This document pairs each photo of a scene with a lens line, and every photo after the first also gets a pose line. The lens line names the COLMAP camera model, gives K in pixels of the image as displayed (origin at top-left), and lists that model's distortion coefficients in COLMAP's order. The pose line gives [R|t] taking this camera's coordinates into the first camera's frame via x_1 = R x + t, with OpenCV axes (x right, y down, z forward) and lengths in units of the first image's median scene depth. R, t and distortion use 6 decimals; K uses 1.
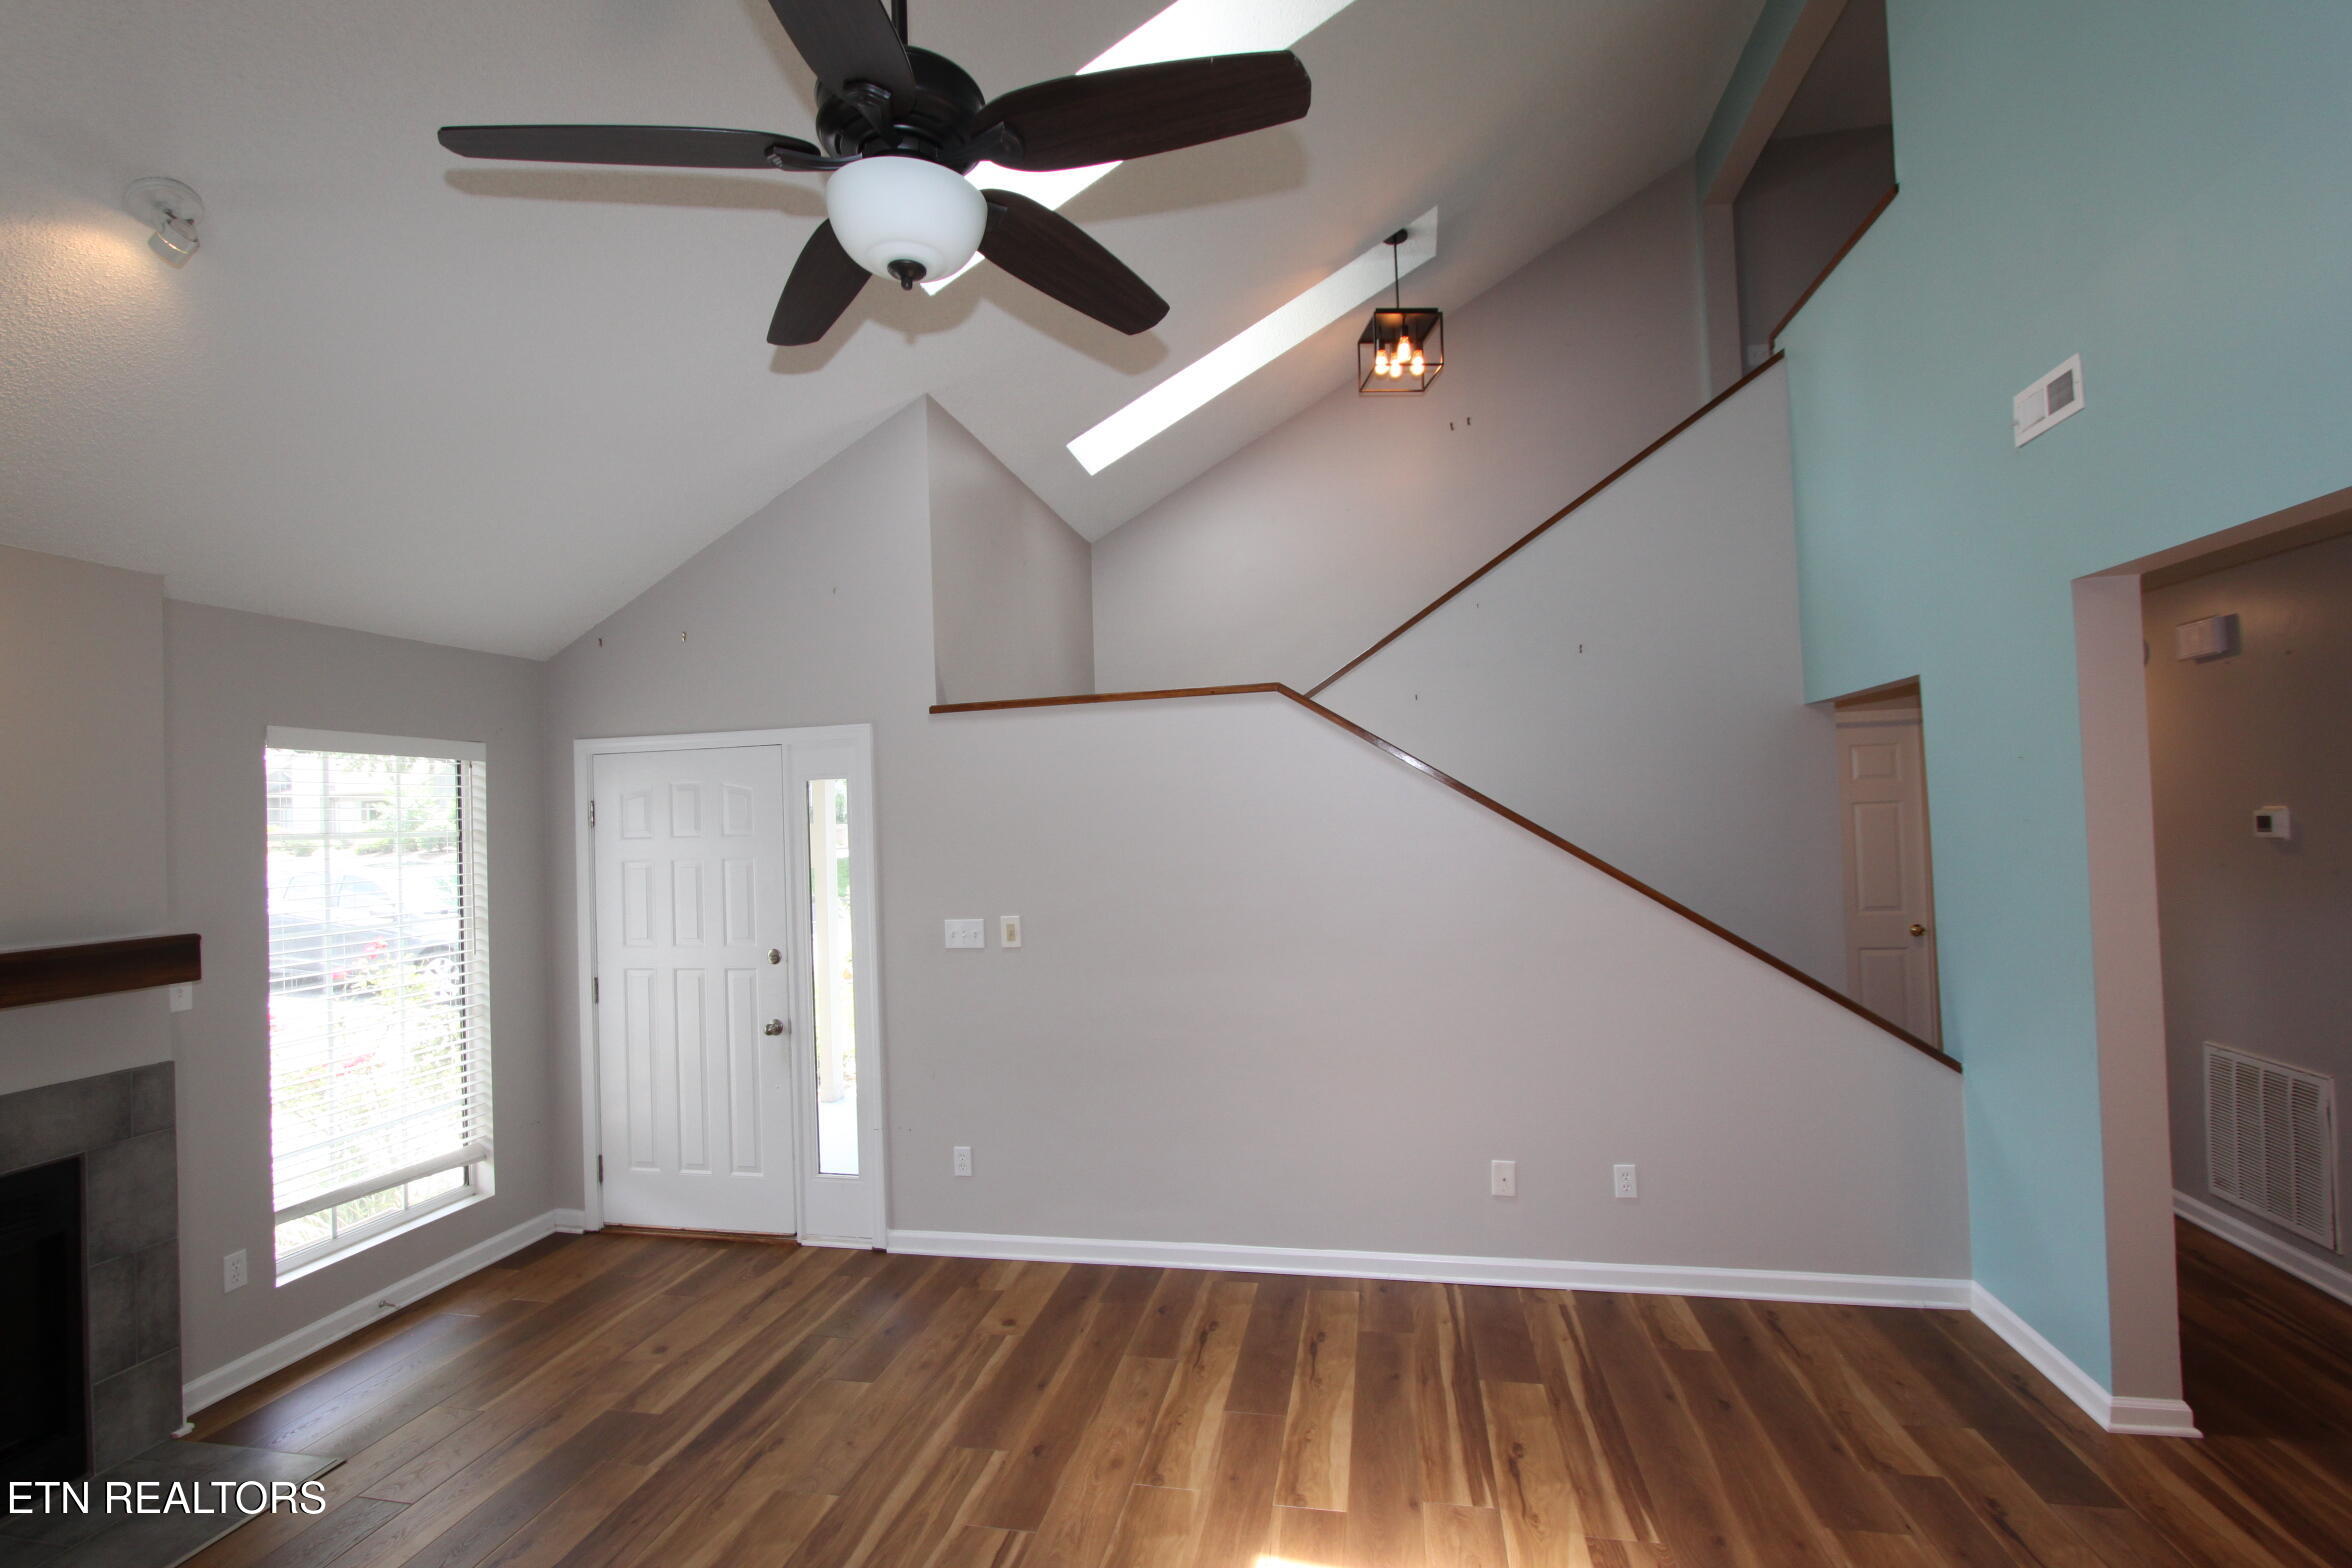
lens RADIAL K [[1079.6, 0, 1164.7], [0, 1079.6, 790.0], [0, 0, 1]] dist [0.011259, -0.000039]
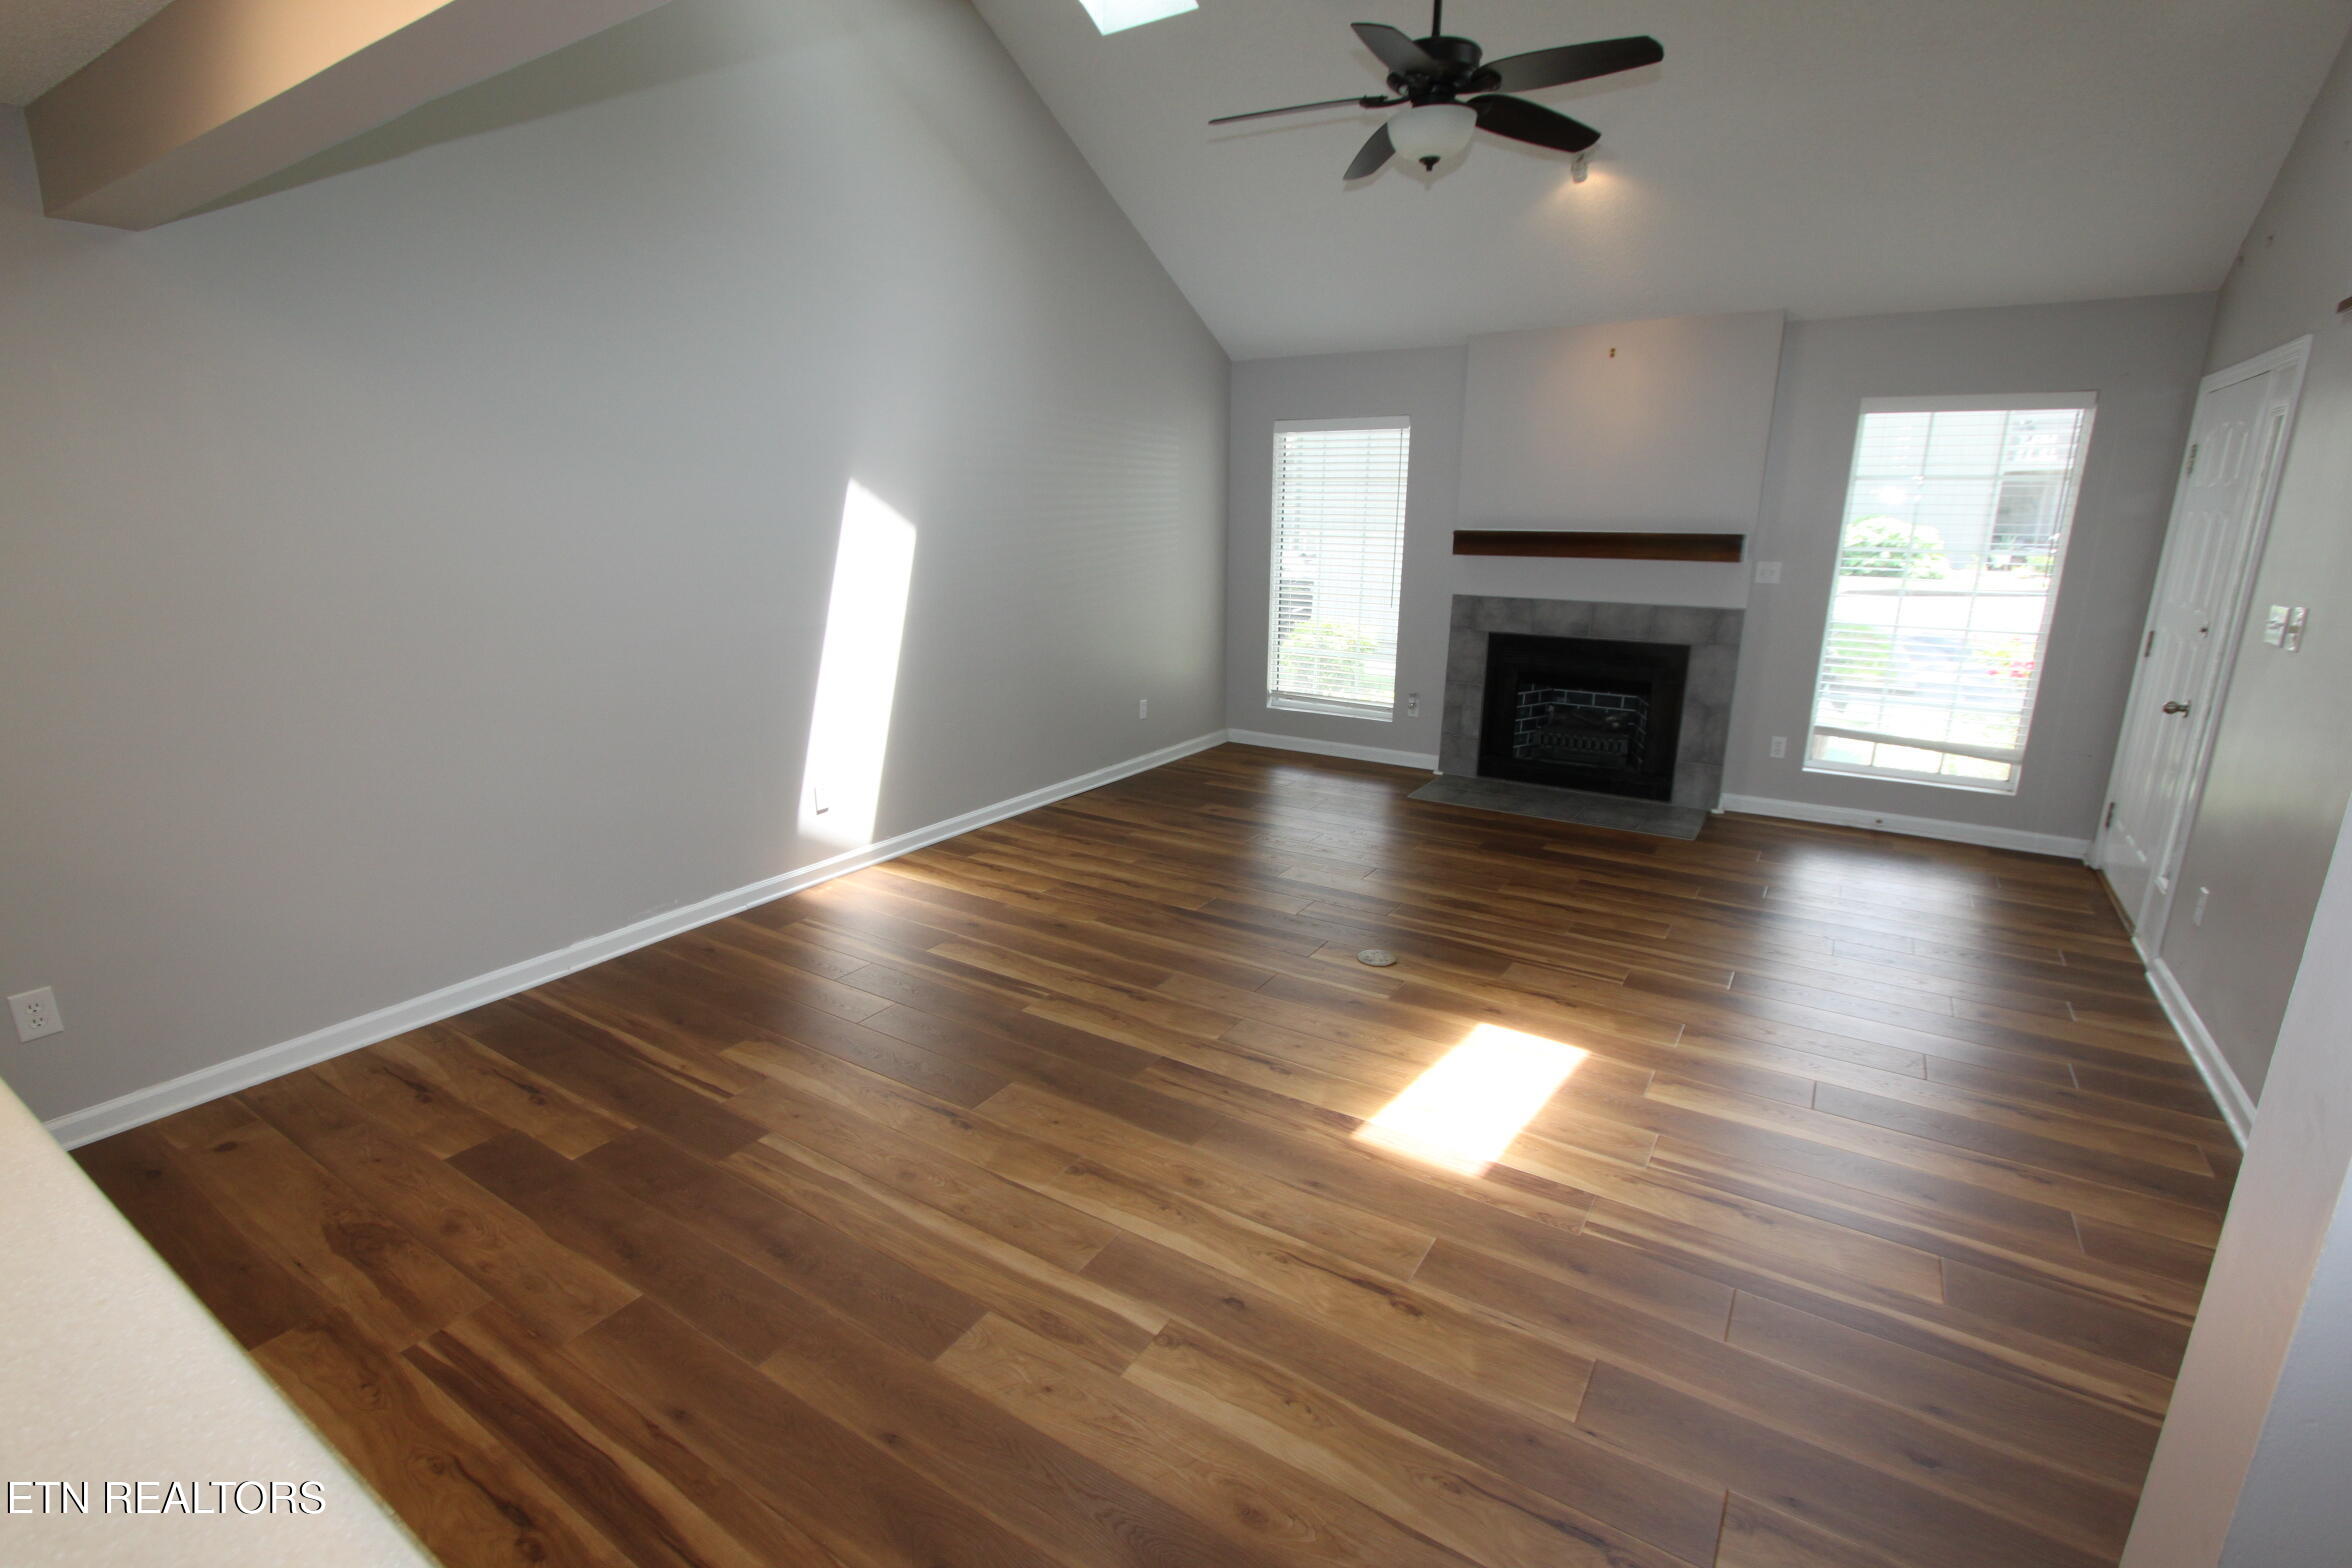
lens RADIAL K [[1079.6, 0, 1164.7], [0, 1079.6, 790.0], [0, 0, 1]] dist [0.011259, -0.000039]
pose [[-0.362972, 0.248023, -0.898185, 1.072715], [0.018812, 0.965678, 0.259059, 0.061398], [0.931610, 0.077134, -0.355180, 0.781348]]
